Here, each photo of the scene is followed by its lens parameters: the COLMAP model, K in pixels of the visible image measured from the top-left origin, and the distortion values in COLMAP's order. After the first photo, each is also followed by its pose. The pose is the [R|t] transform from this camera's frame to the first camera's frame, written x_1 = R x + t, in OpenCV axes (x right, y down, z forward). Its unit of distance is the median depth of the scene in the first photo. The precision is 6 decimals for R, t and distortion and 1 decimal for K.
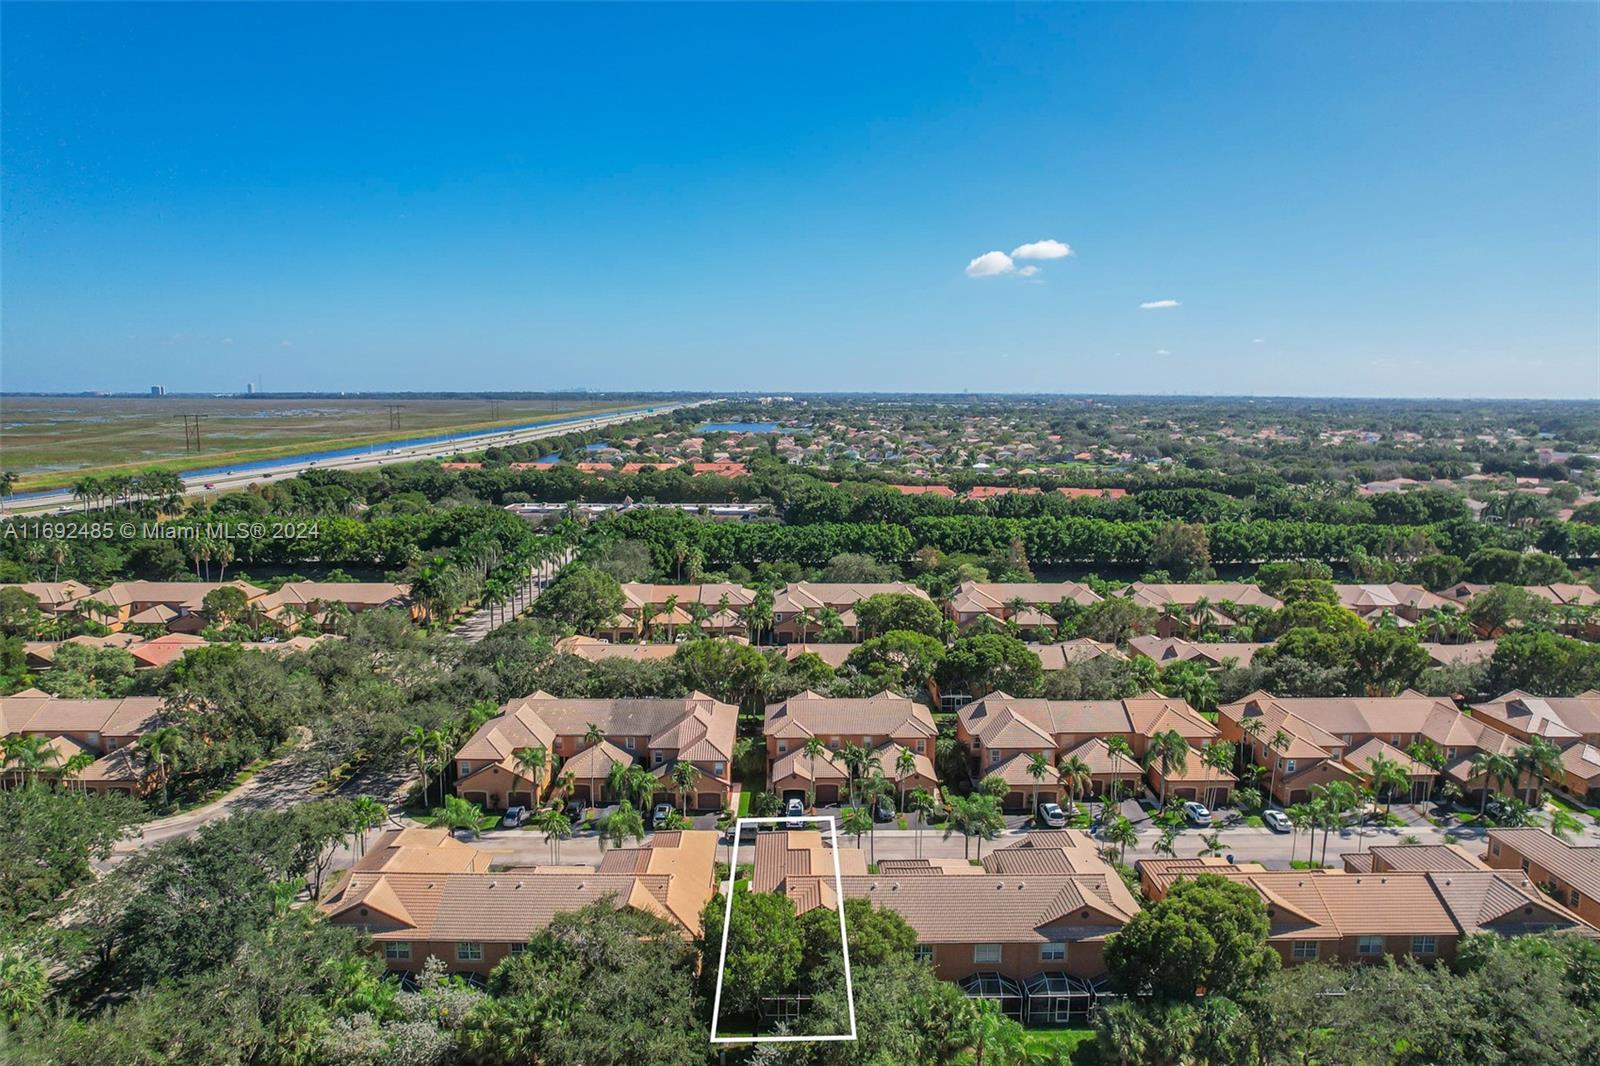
lens RADIAL K [[1008.3, 0, 800.3], [0, 1008.3, 515.5], [0, 0, 1]] dist [-0.037848, 0.000778]
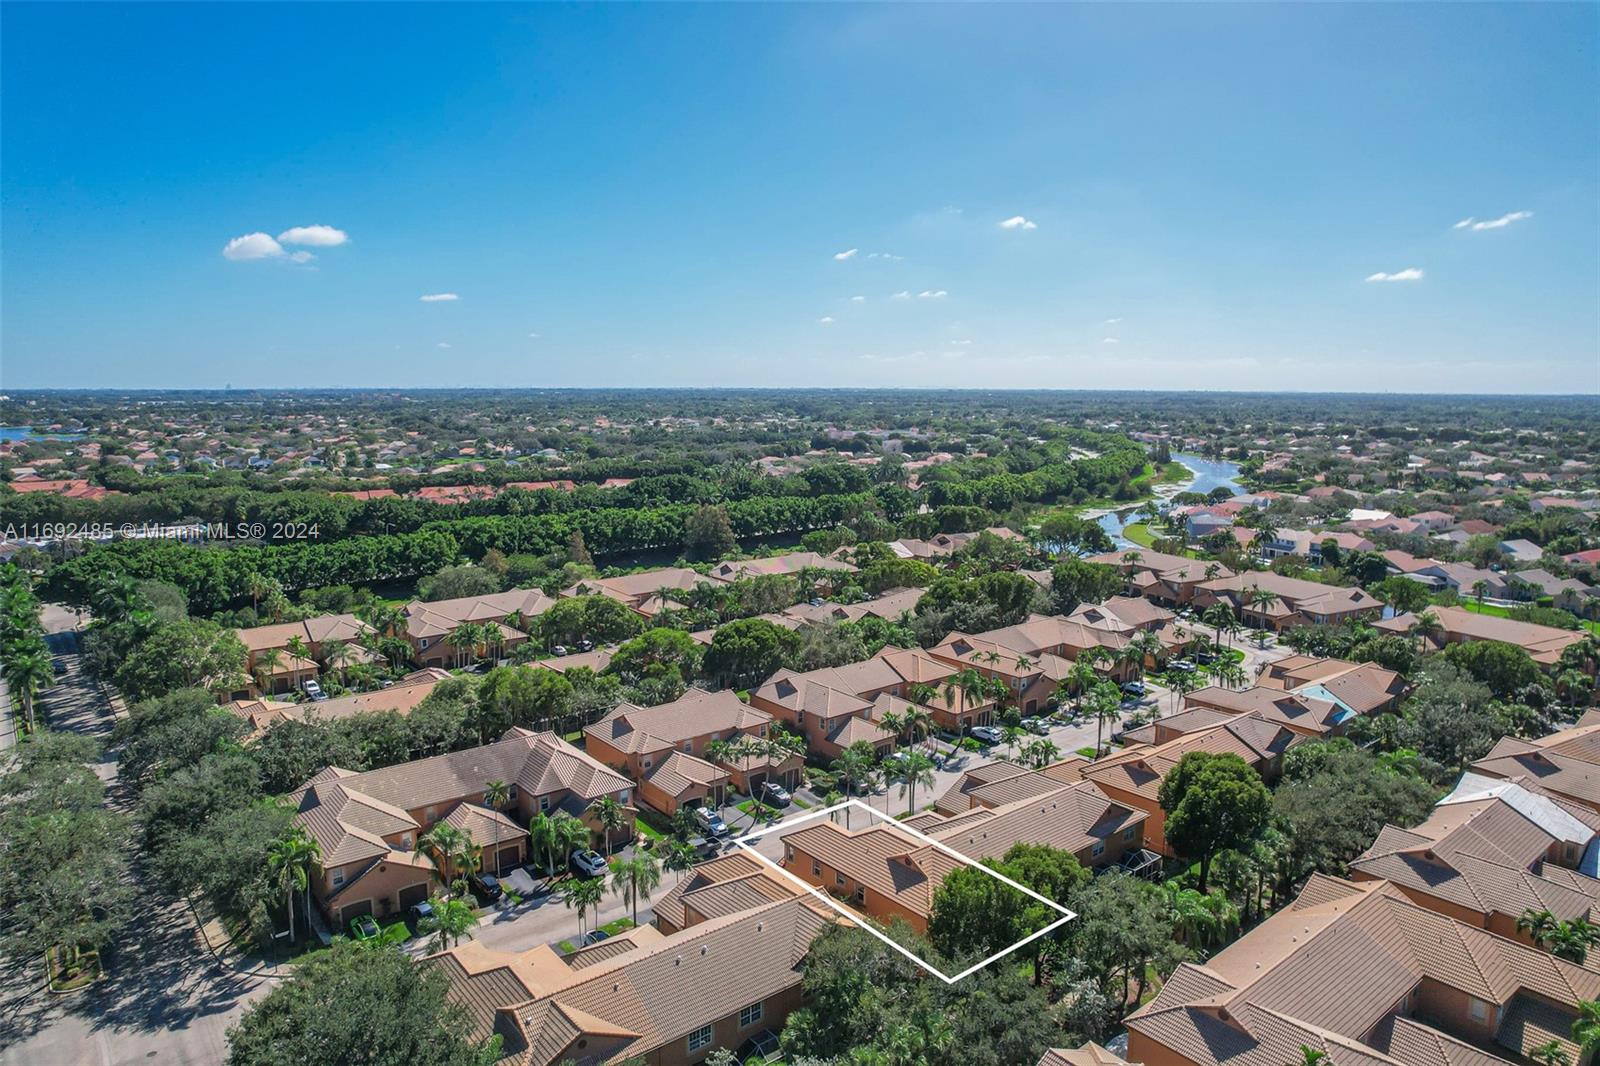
lens RADIAL K [[1008.3, 0, 800.3], [0, 1008.3, 515.5], [0, 0, 1]] dist [-0.037848, 0.000778]
pose [[0.790561, -0.083255, 0.606697, -0.249434], [0.079428, 0.996287, 0.033218, -0.012042], [-0.607210, 0.021928, 0.794239, 0.083176]]
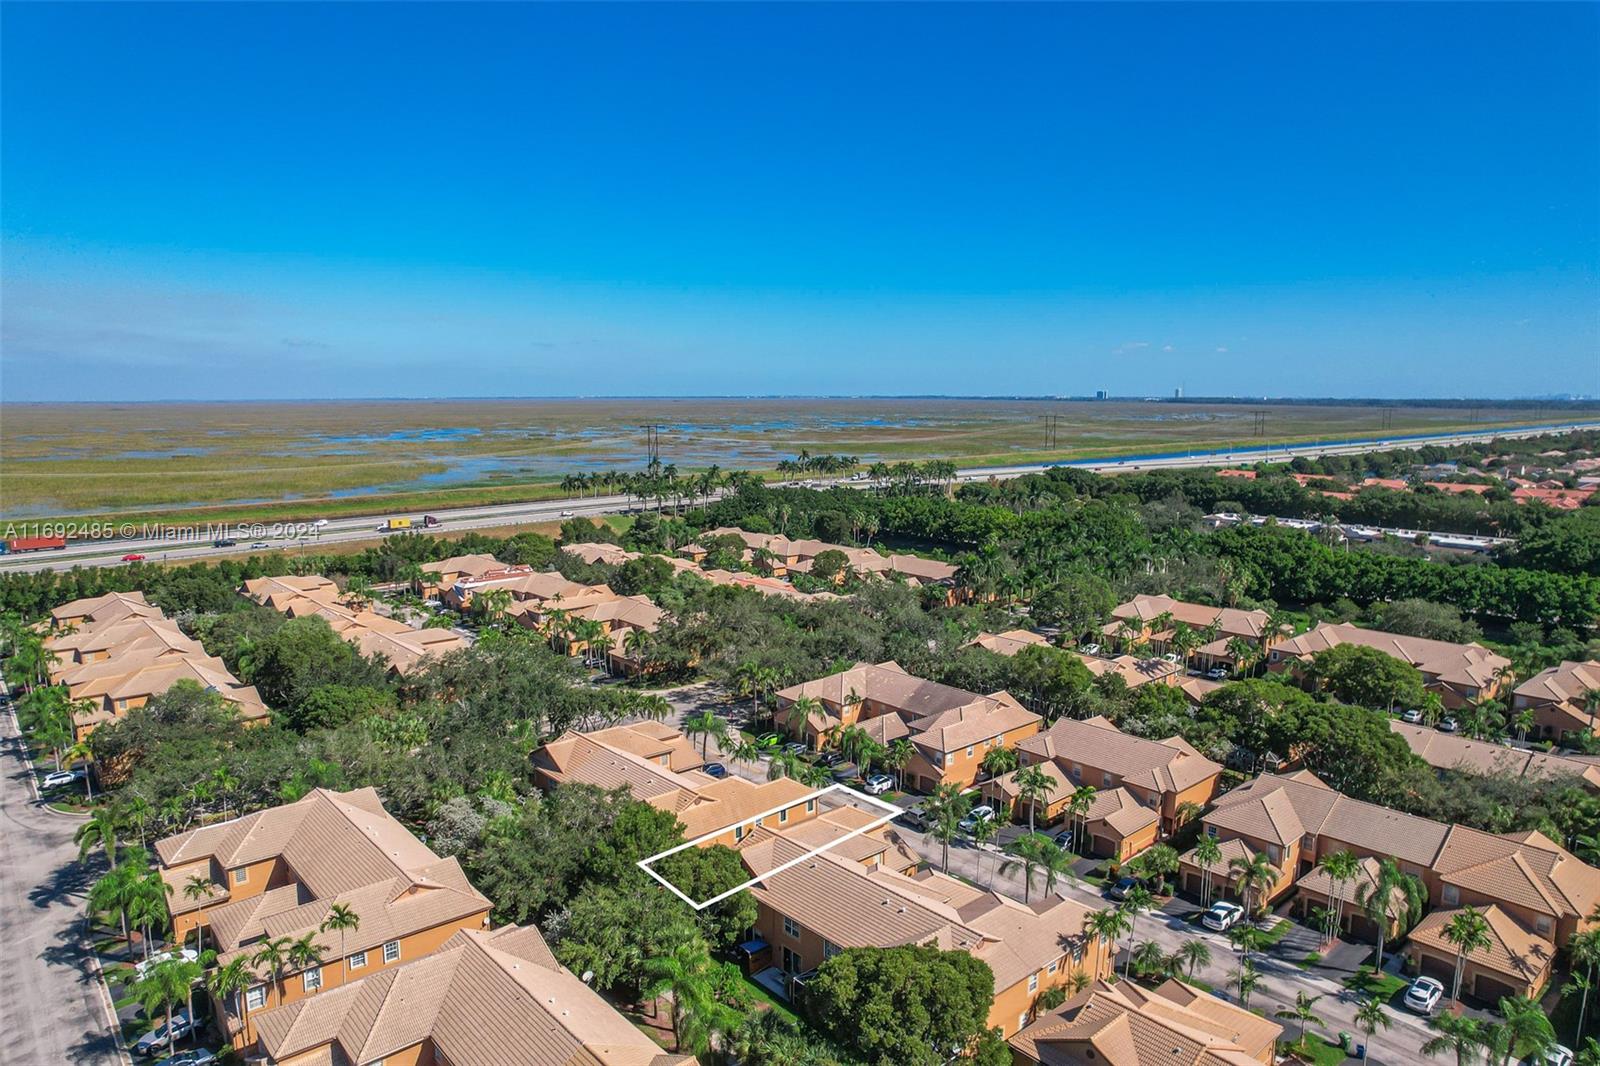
lens RADIAL K [[1015.3, 0, 800.0], [0, 1015.3, 533.0], [0, 0, 1]] dist [-0.077951, 0.058935]
pose [[0.657397, 0.099970, -0.746883, 0.308591], [-0.091040, 0.994437, 0.052972, -0.011995], [0.748024, 0.033173, 0.662842, 0.100824]]
